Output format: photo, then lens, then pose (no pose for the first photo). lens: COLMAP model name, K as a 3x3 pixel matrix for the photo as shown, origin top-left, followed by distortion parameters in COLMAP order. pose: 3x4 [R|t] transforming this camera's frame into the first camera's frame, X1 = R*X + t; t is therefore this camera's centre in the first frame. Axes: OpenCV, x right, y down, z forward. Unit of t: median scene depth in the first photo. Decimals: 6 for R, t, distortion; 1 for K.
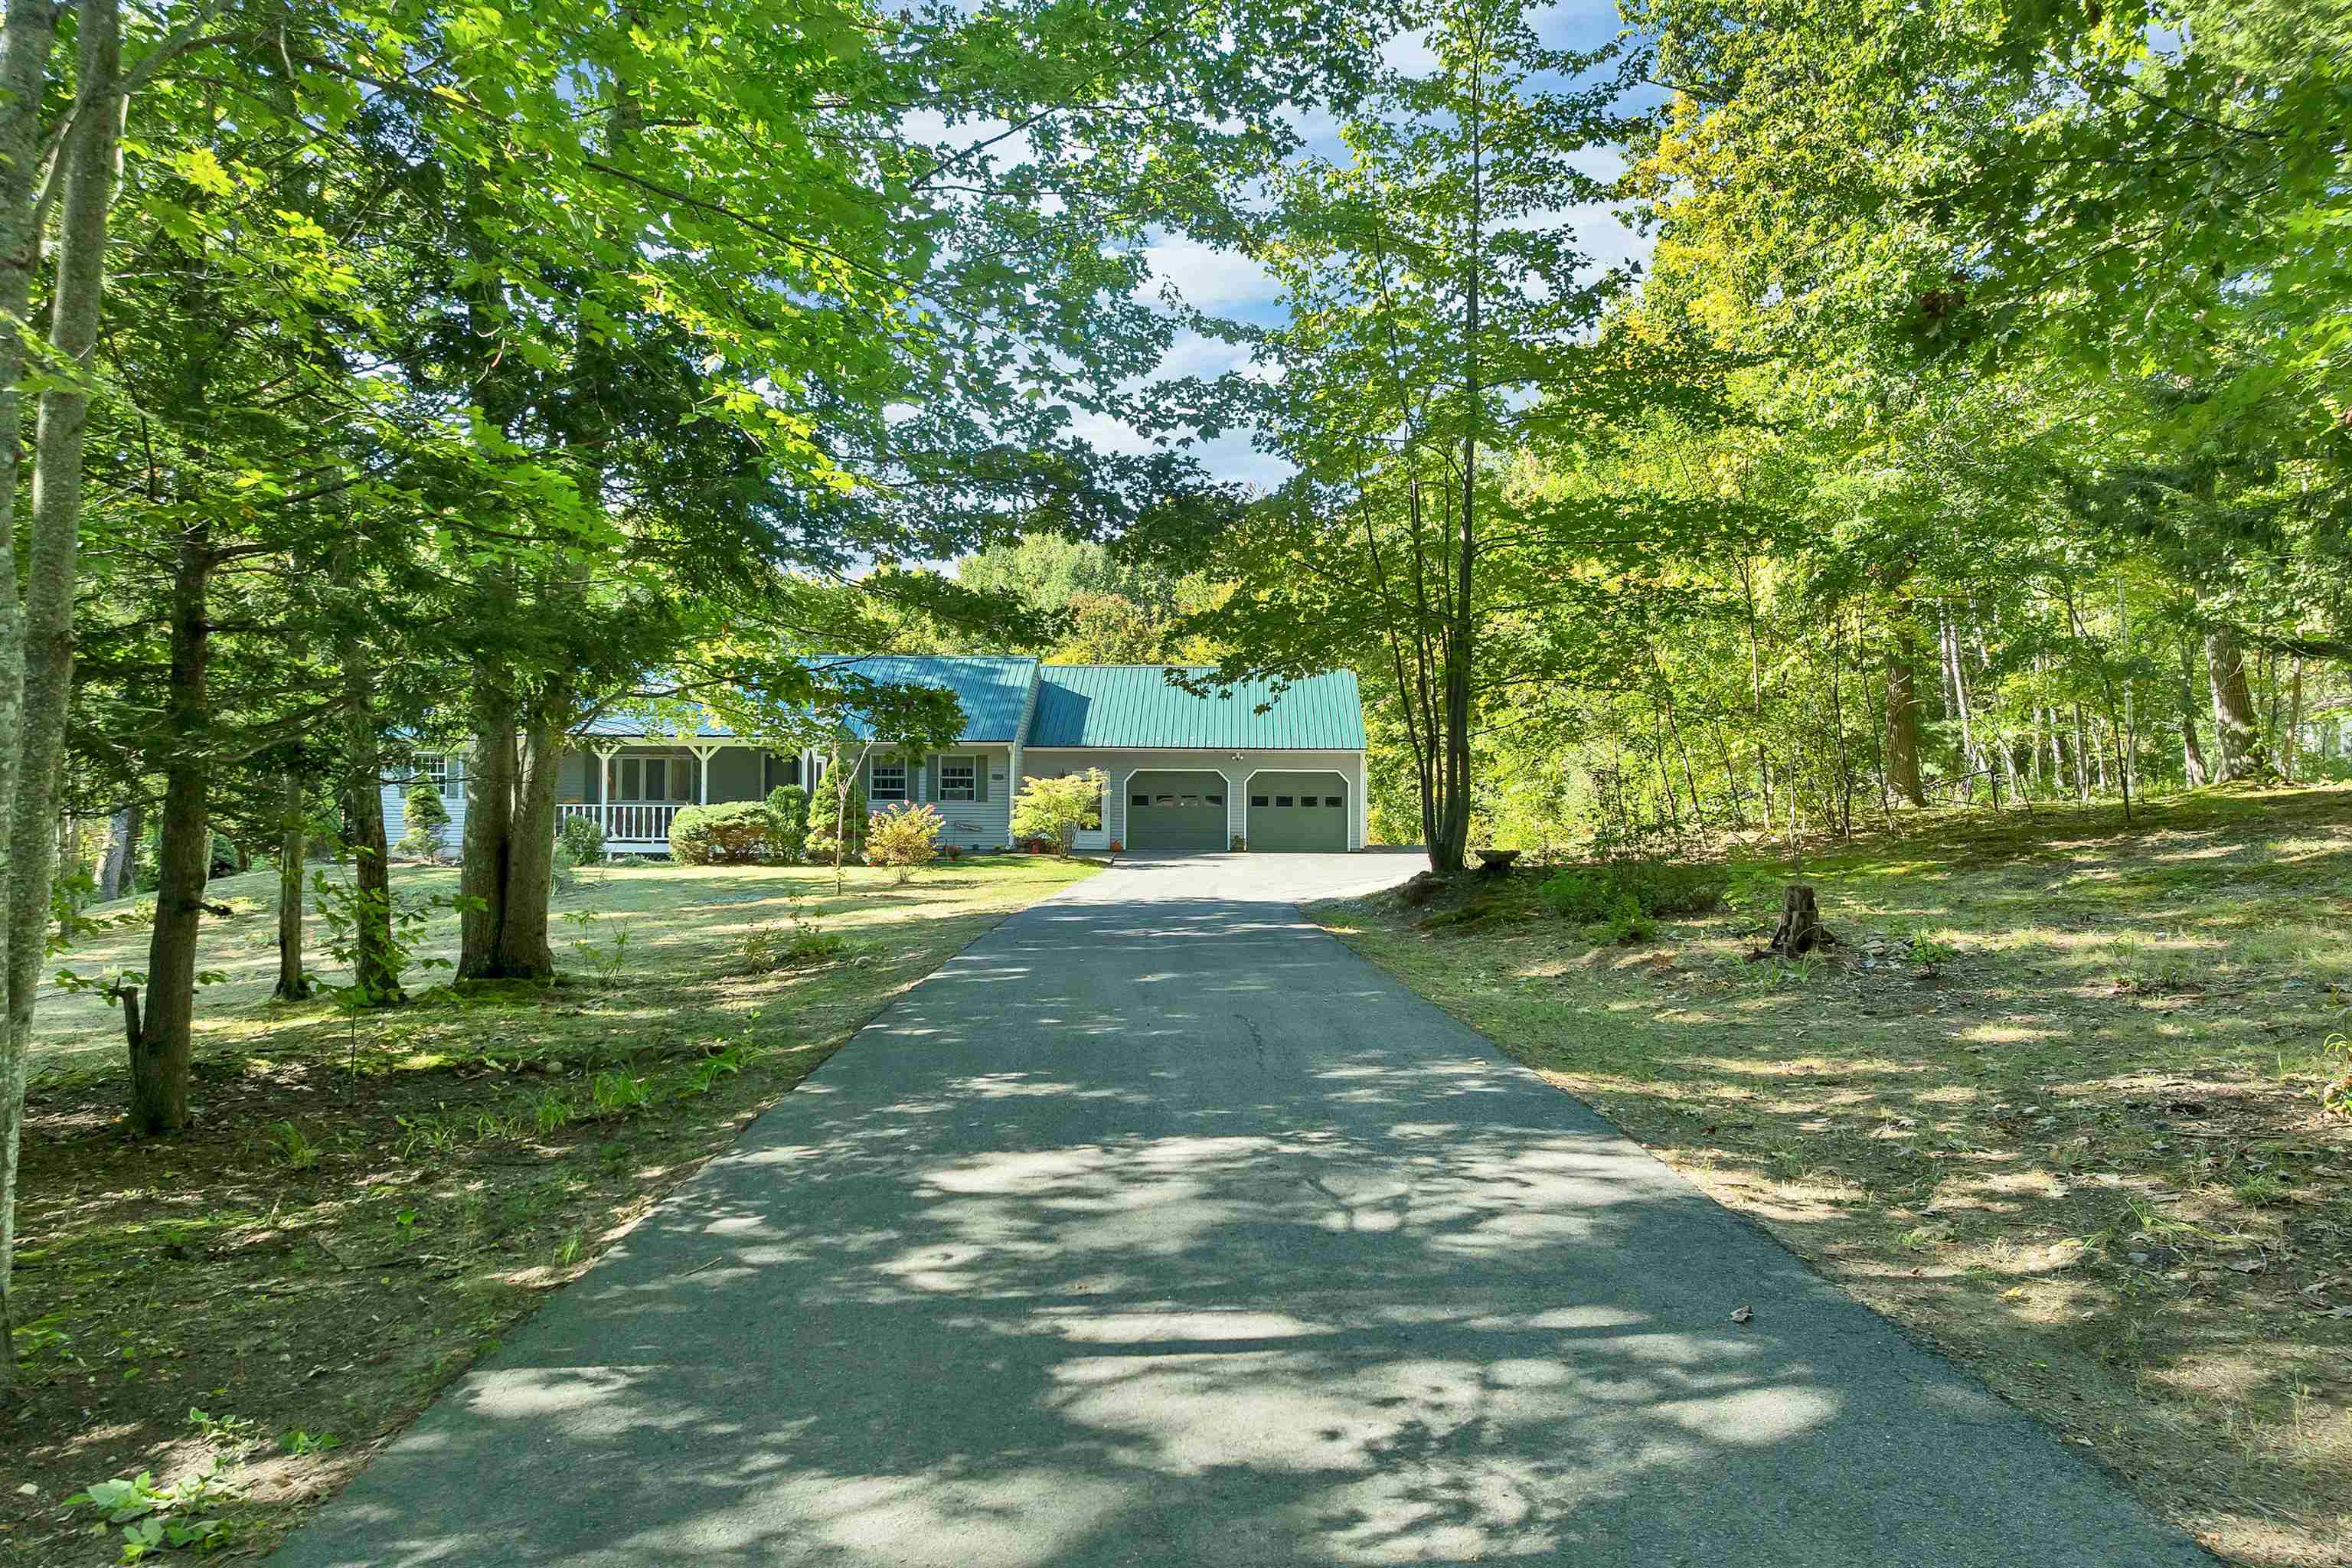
lens RADIAL K [[1673.7, 0, 1177.4], [0, 1673.7, 787.0], [0, 0, 1]] dist [-0.056398, 0.018990]
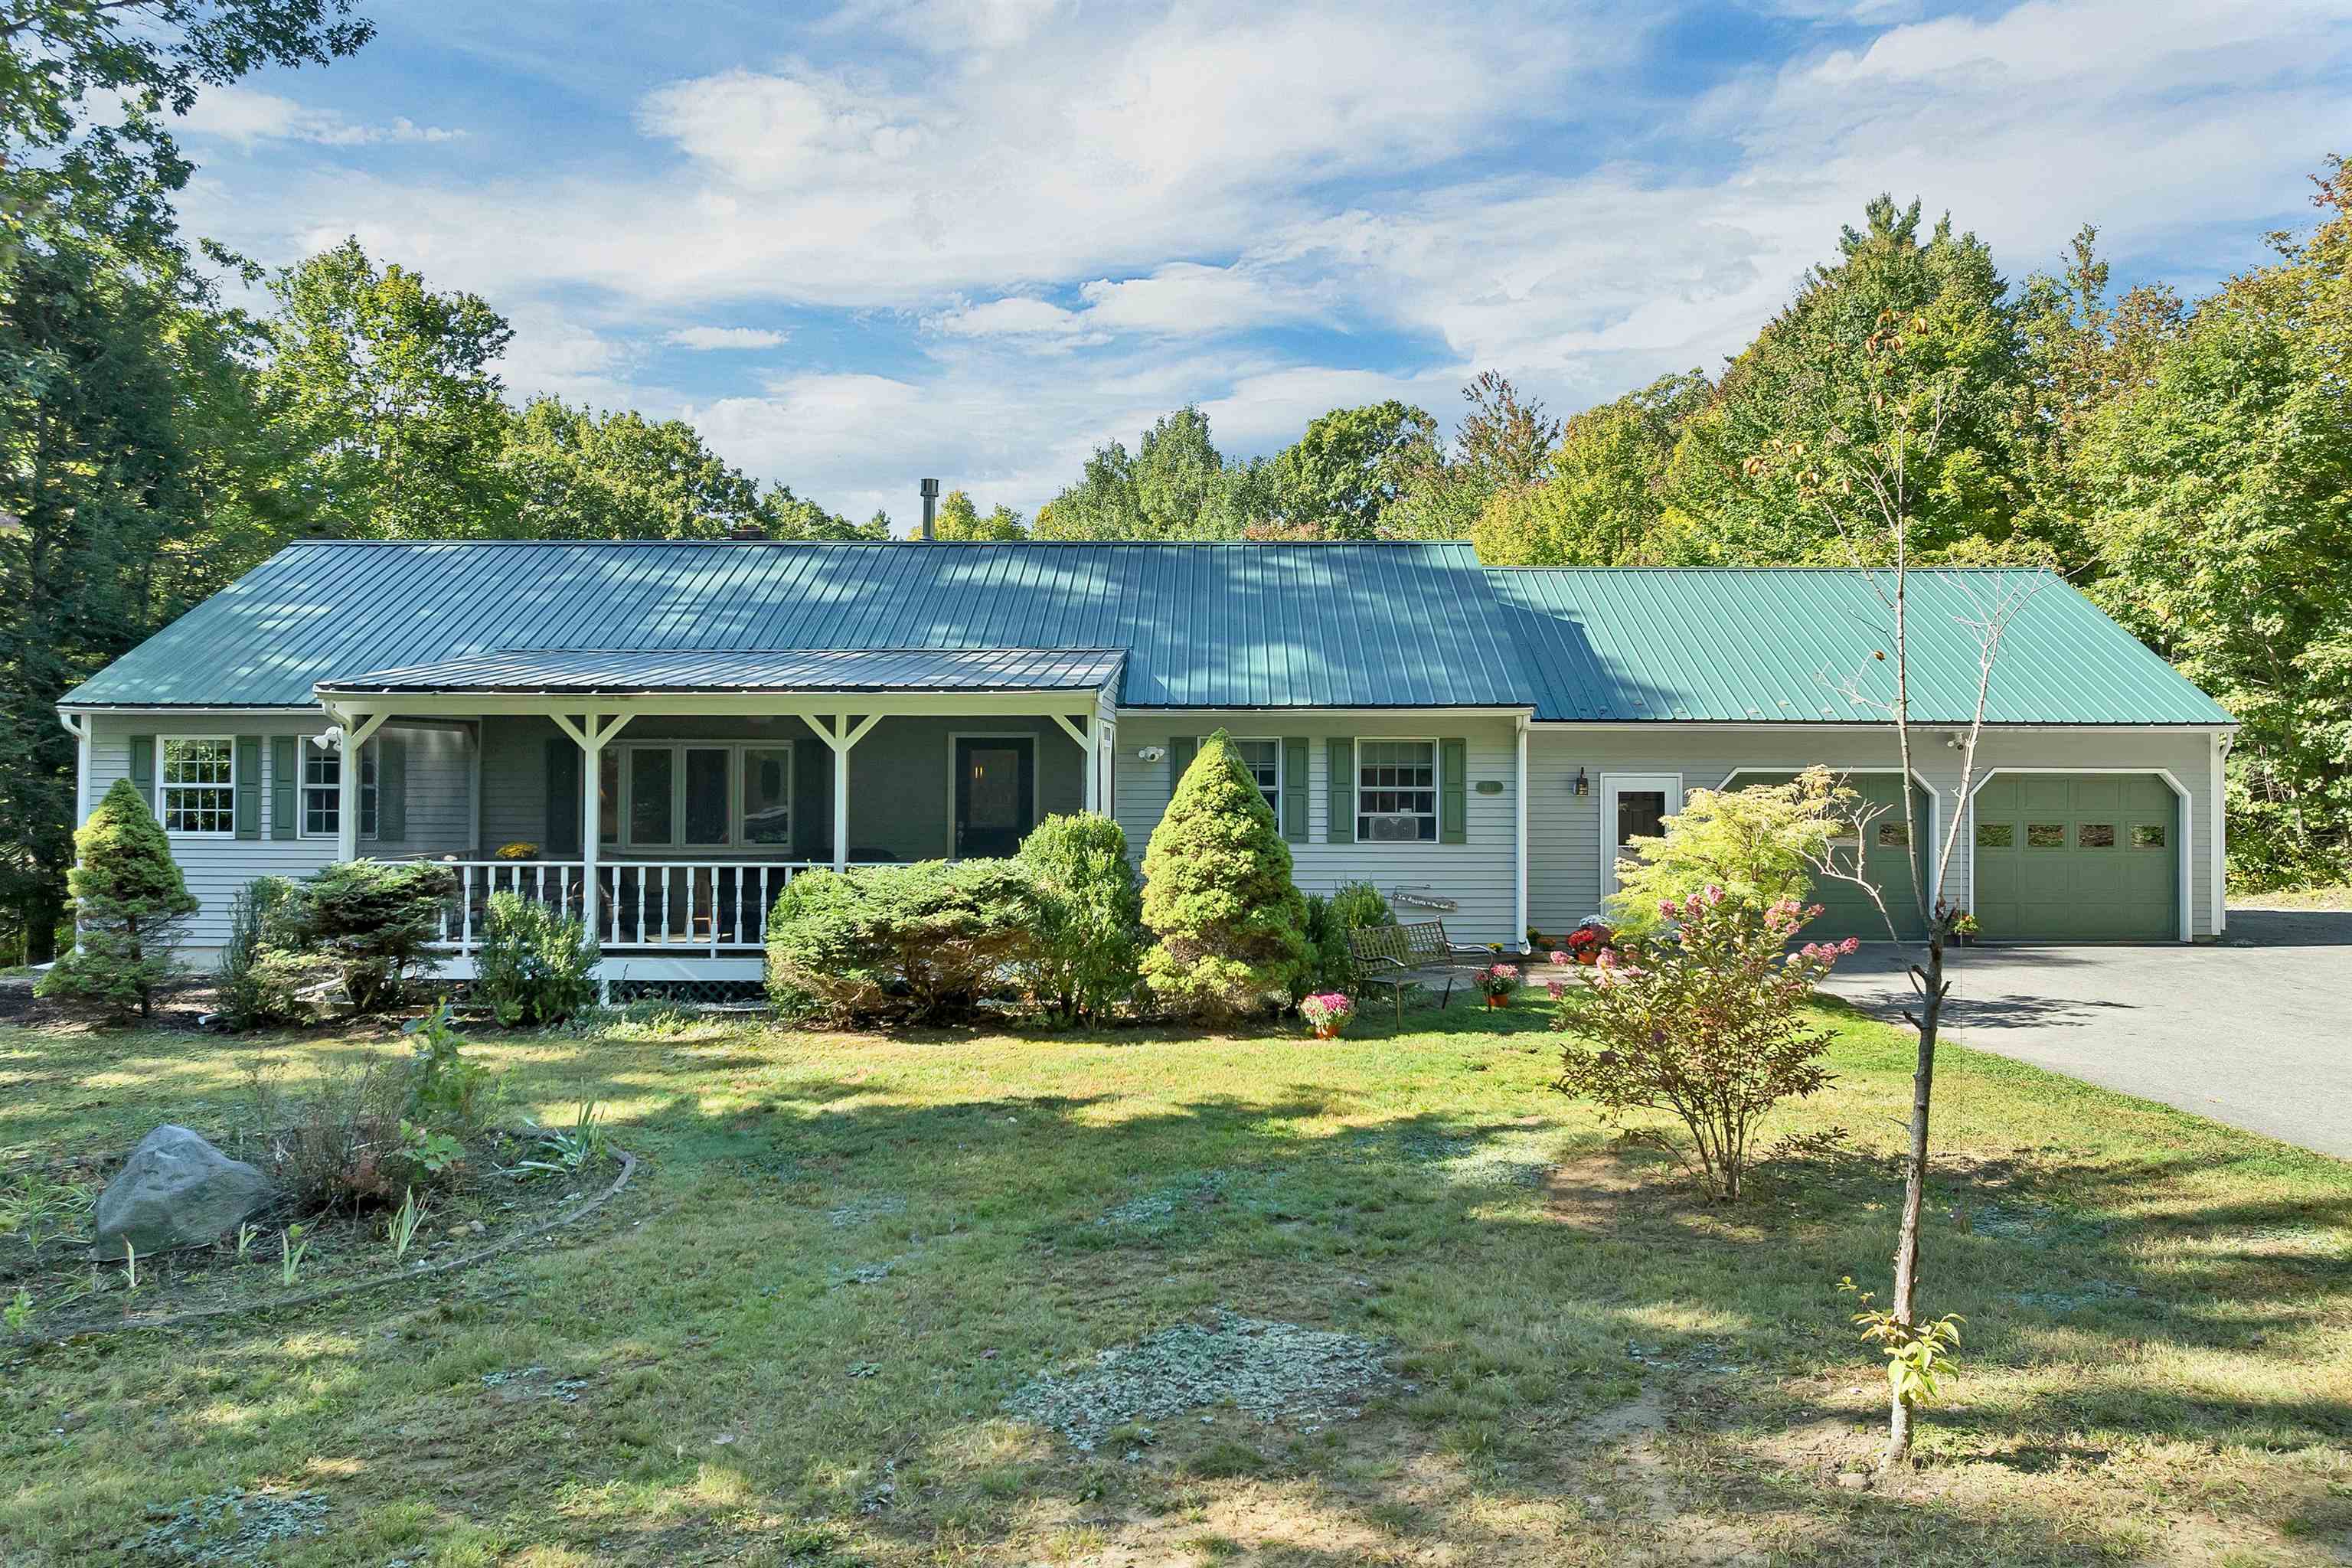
lens RADIAL K [[1673.7, 0, 1185.0], [0, 1673.7, 793.9], [0, 0, 1]] dist [-0.056398, 0.018990]
pose [[0.999957, -0.003705, 0.008516, -0.206286], [0.003681, 0.999989, 0.002836, -0.006274], [-0.008526, -0.002805, 0.999960, 0.602304]]
